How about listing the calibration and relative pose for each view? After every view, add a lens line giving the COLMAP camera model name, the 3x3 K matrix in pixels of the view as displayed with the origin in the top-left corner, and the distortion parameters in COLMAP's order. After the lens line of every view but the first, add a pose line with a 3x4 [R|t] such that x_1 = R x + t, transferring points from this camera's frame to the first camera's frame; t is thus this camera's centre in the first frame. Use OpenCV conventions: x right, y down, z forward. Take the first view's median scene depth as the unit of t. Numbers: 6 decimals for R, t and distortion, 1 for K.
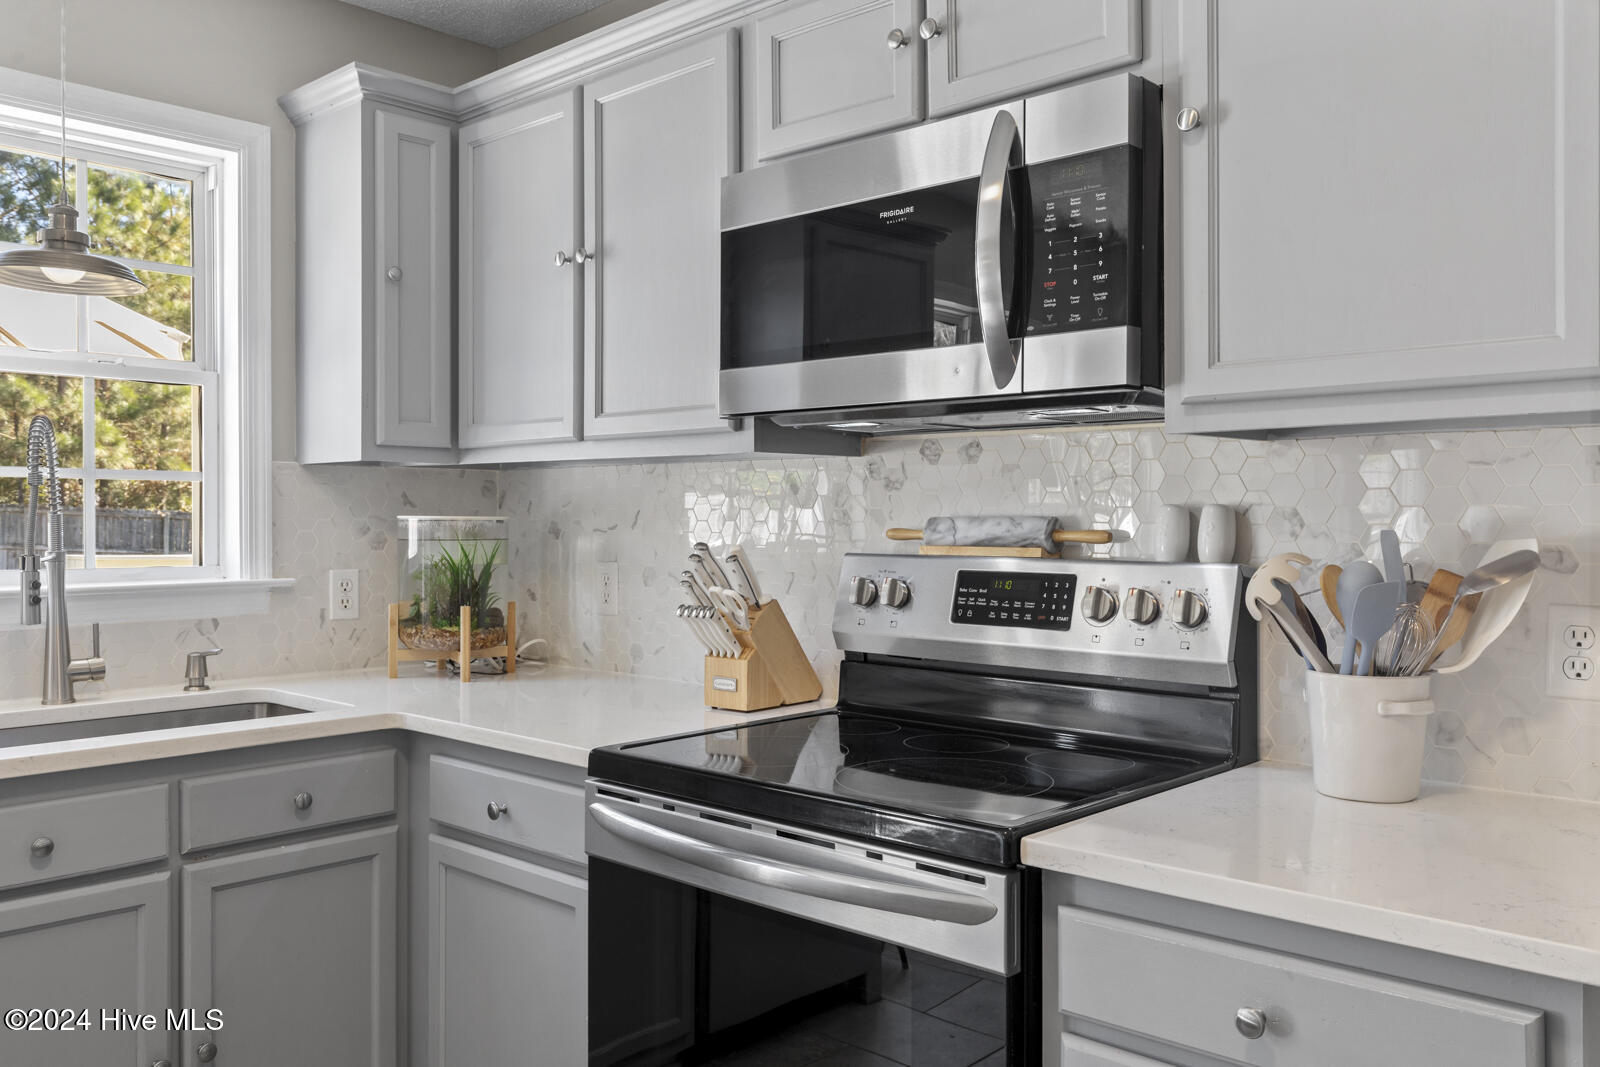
lens RADIAL K [[1288.0, 0, 799.8], [0, 1288.0, 510.6], [0, 0, 1]] dist [0.037797, 0.000286]
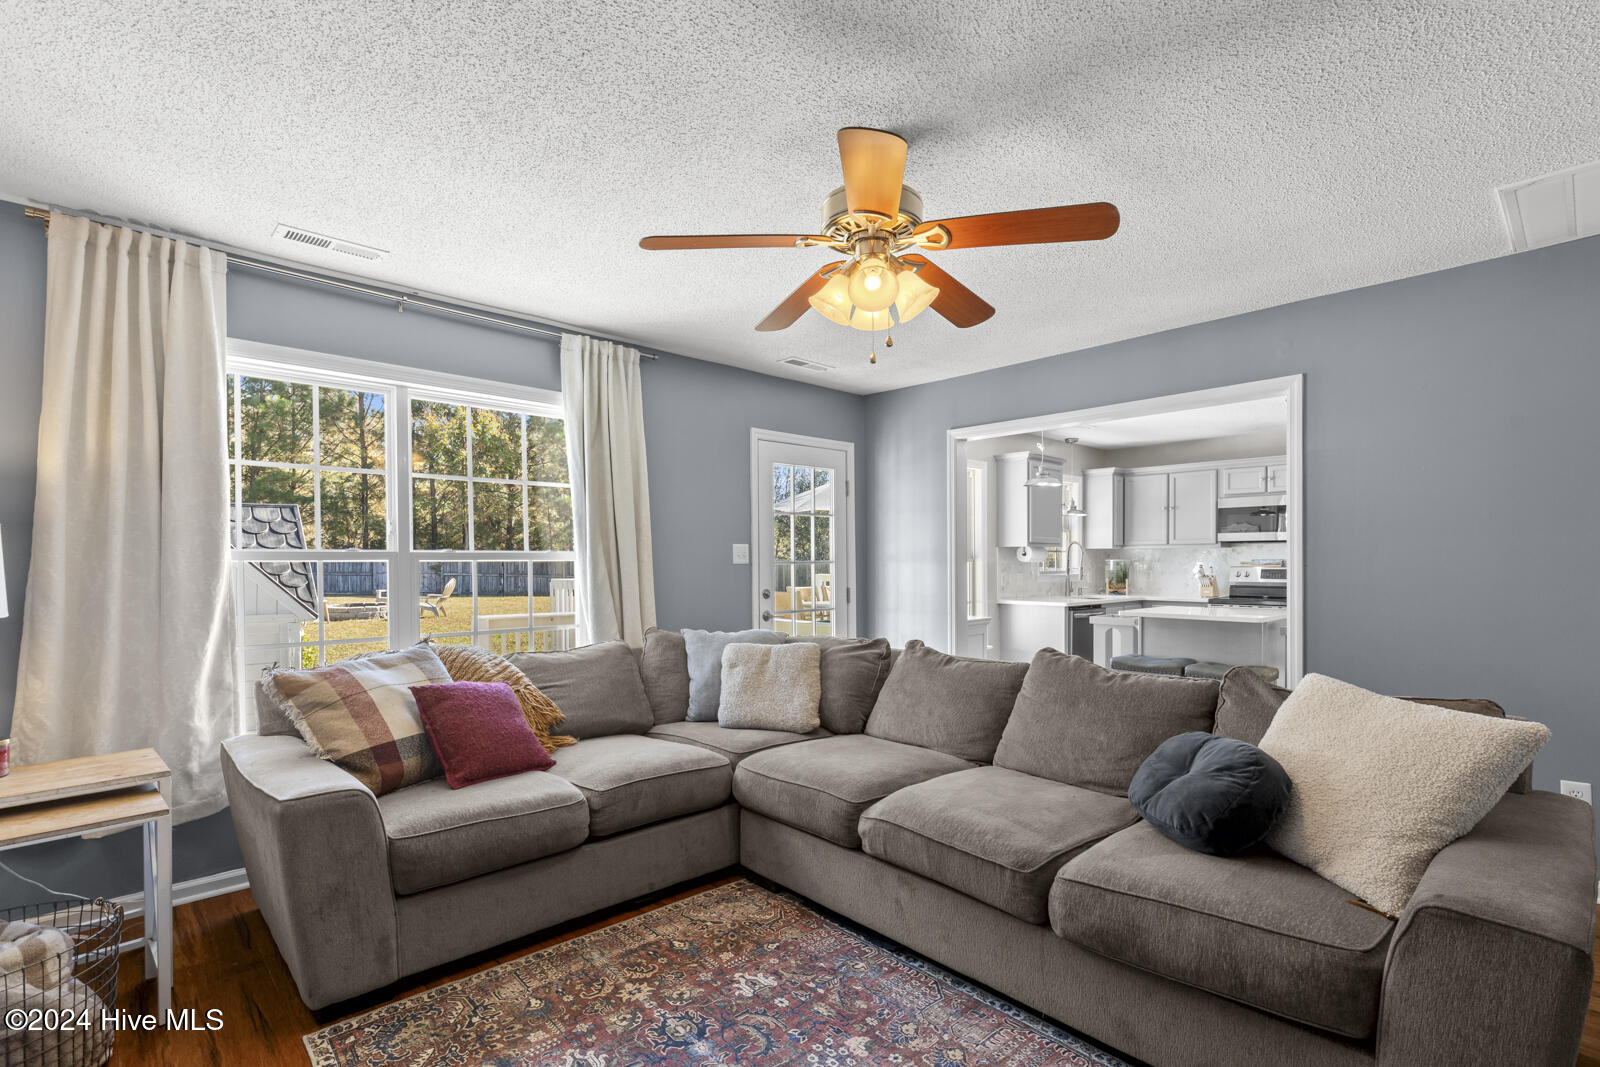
lens RADIAL K [[730.3, 0, 797.5], [0, 730.3, 565.3], [0, 0, 1]] dist [0.000806, 0.000086]
pose [[0.997482, -0.007742, -0.070492, -1.647793], [0.009167, 0.999760, 0.019918, -0.050412], [0.070321, -0.020514, 0.997313, -2.267612]]
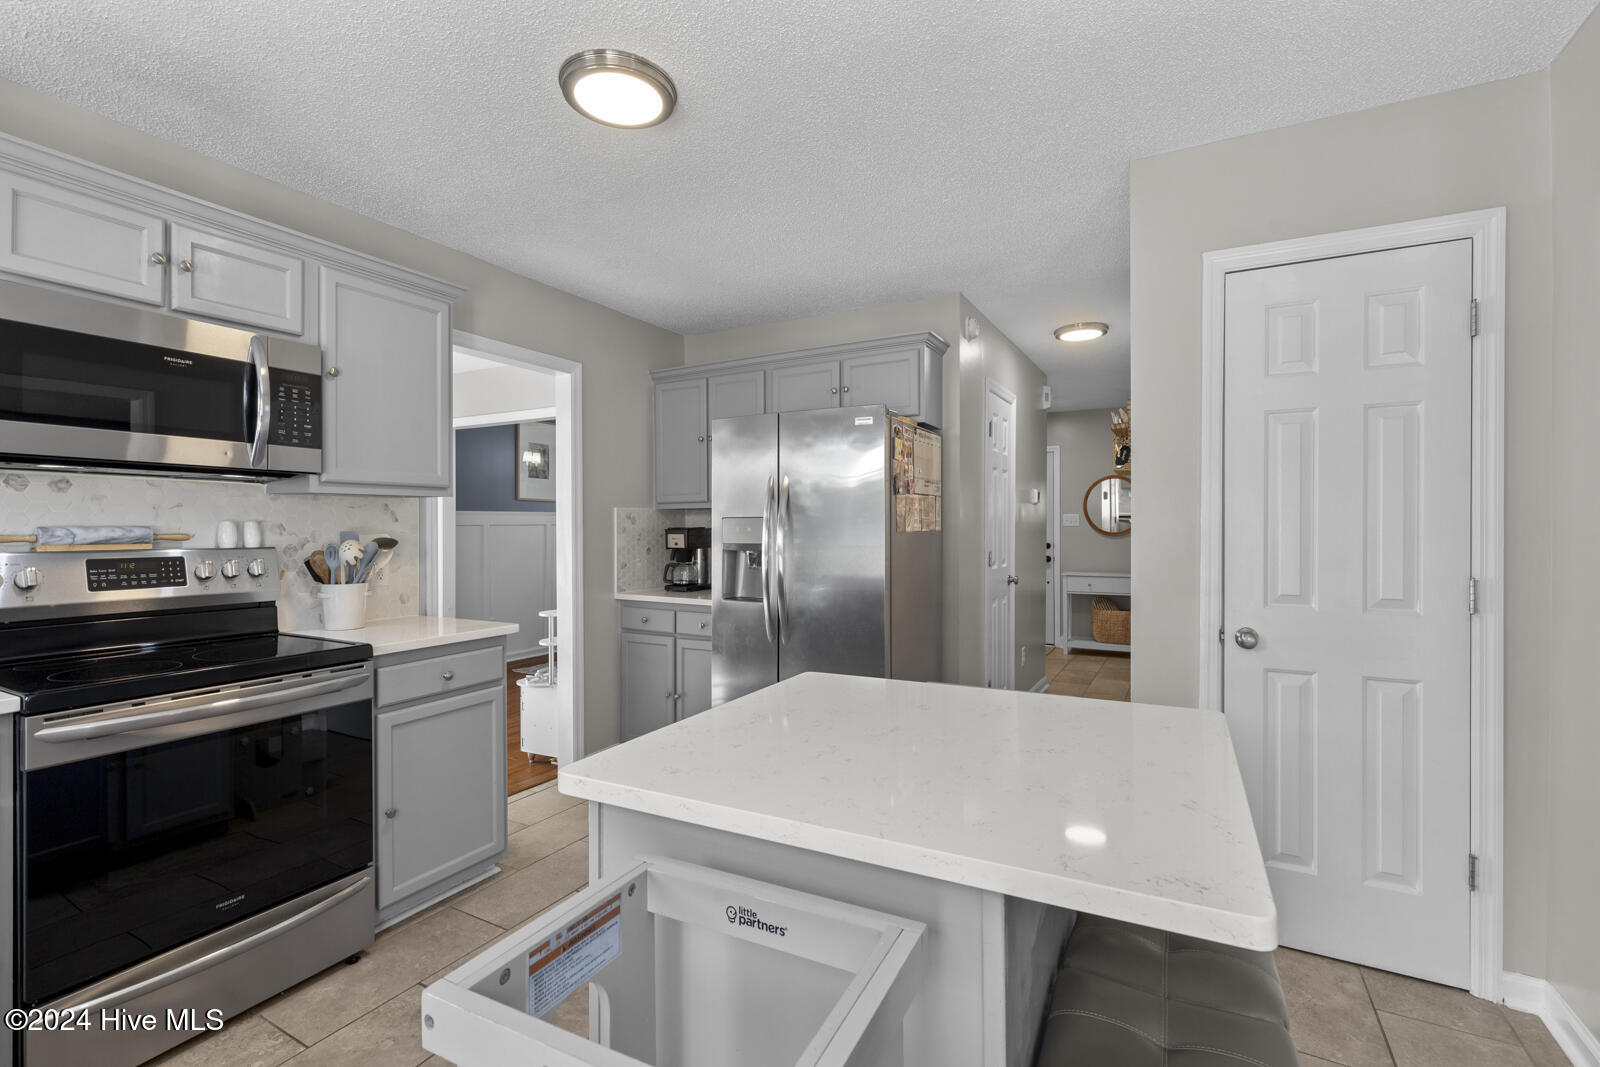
lens RADIAL K [[732.7, 0, 800.0], [0, 732.7, 533.5], [0, 0, 1]] dist [0.000975, 0.000152]
pose [[-0.268922, -0.015874, 0.963031, -1.023374], [-0.014946, 0.999813, 0.012307, -0.011585], [-0.963046, -0.011084, -0.269109, 0.386251]]
